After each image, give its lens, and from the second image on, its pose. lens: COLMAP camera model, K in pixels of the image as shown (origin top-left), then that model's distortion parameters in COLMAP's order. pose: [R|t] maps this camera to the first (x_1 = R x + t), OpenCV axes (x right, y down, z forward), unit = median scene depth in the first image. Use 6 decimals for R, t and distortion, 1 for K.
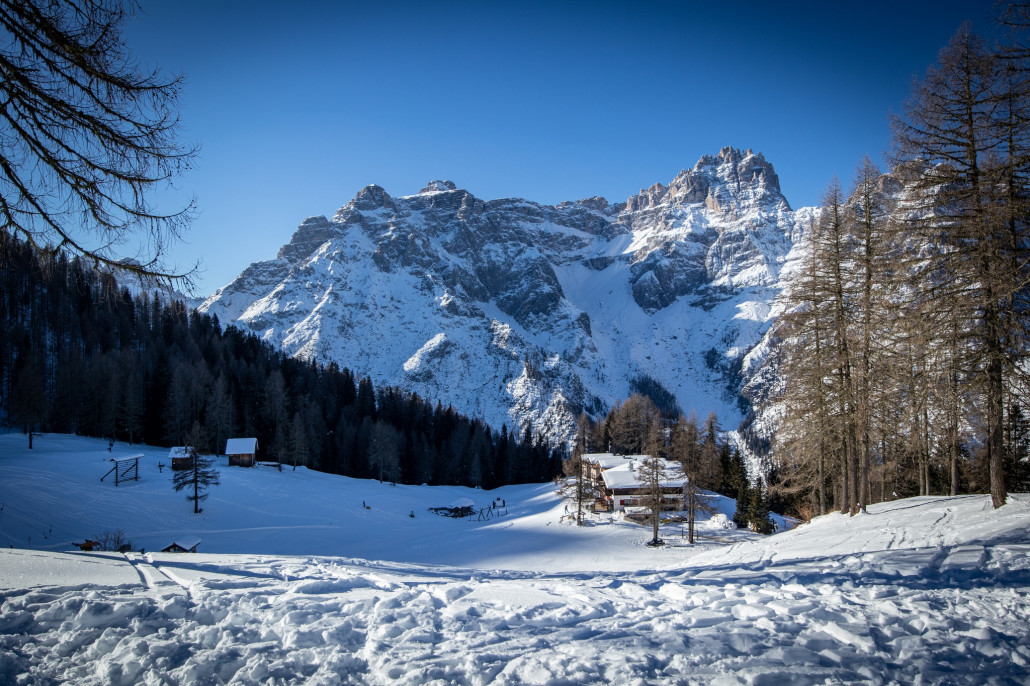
lens RADIAL K [[718.8, 0, 515.0], [0, 718.8, 343.0], [0, 0, 1]] dist [-0.024730, -0.001408]
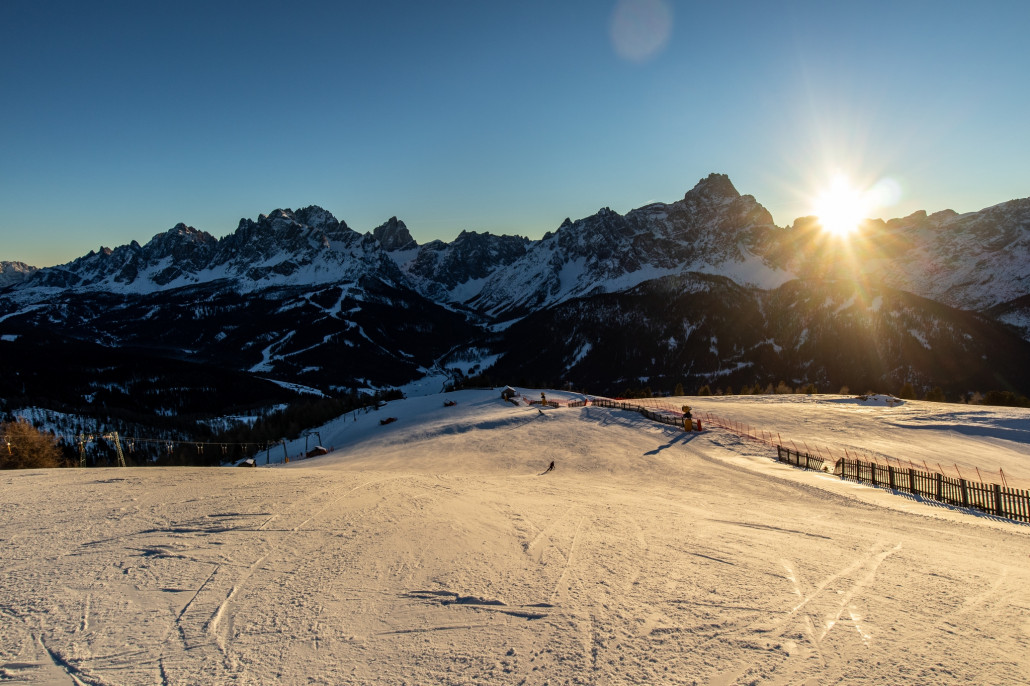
lens RADIAL K [[509.5, 0, 515.0], [0, 509.5, 343.0], [0, 0, 1]] dist [-0.004215, -0.000958]
pose [[0.502568, 0.140060, -0.853117, 1.688145], [0.041417, 0.981756, 0.185578, -0.111473], [0.863545, -0.128599, 0.487598, -0.341900]]
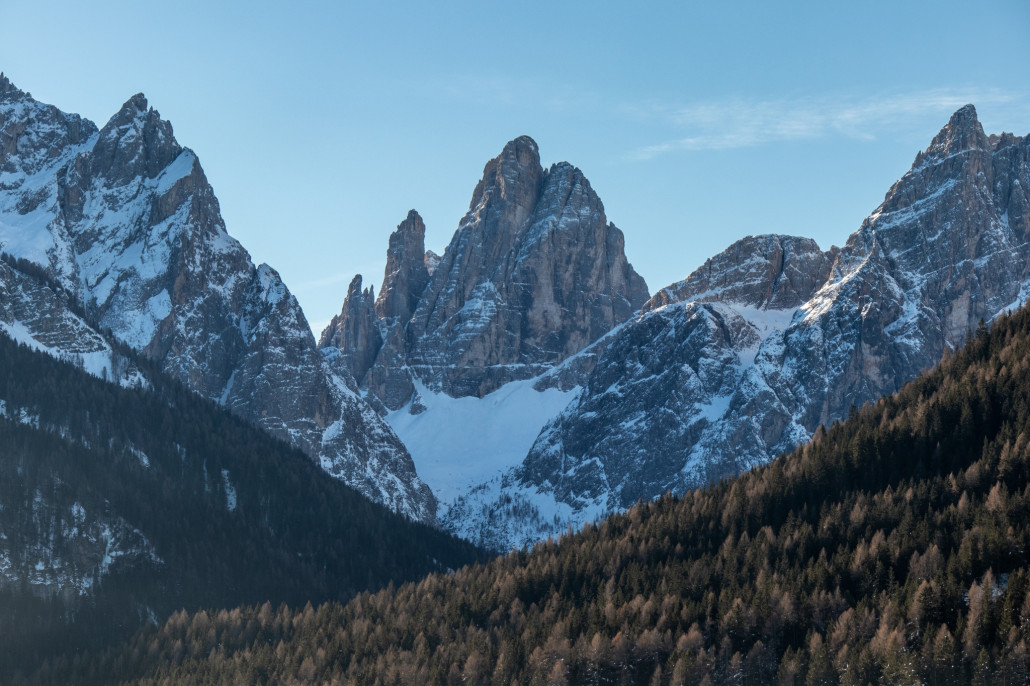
lens RADIAL K [[3502.0, 0, 514.2], [0, 3502.0, 372.6], [0, 0, 1]] dist [-0.126164, 1.089670]
pose [[0.182015, -0.116262, -0.976398, 1.238493], [0.040702, 0.993025, -0.110654, 0.173559], [0.982453, -0.019601, 0.185478, 0.120369]]
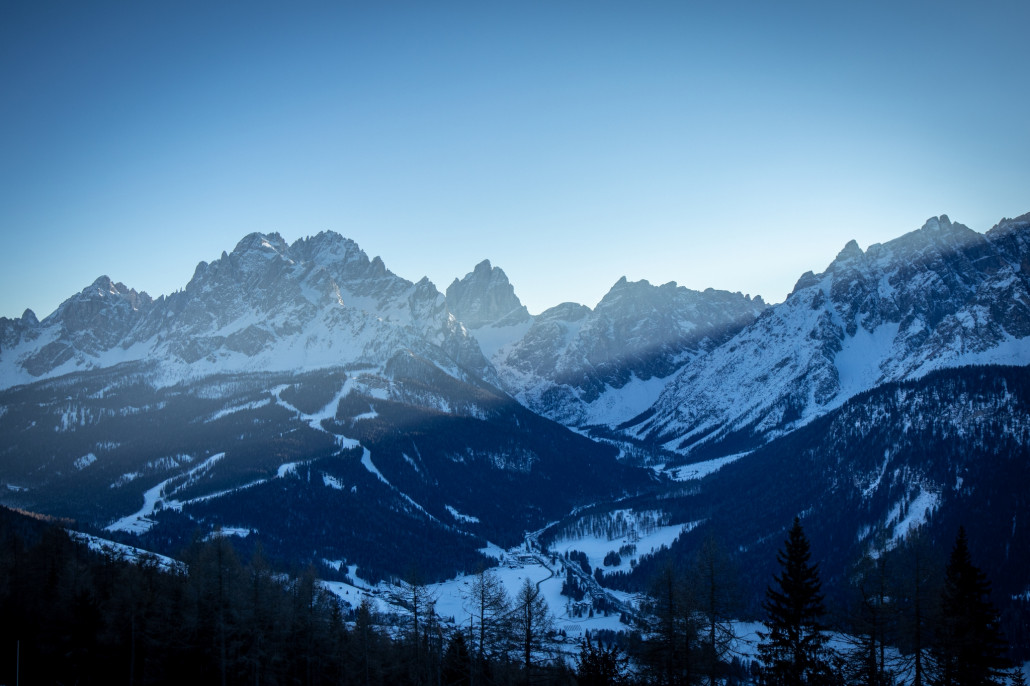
lens RADIAL K [[1005.3, 0, 515.0], [0, 1005.3, 343.0], [0, 0, 1]] dist [-0.044144, -0.027068]
pose [[0.304670, -0.026375, -0.952093, 1.483823], [0.037116, 0.999186, -0.015802, -0.017679], [0.951735, -0.030523, 0.305401, -0.218115]]
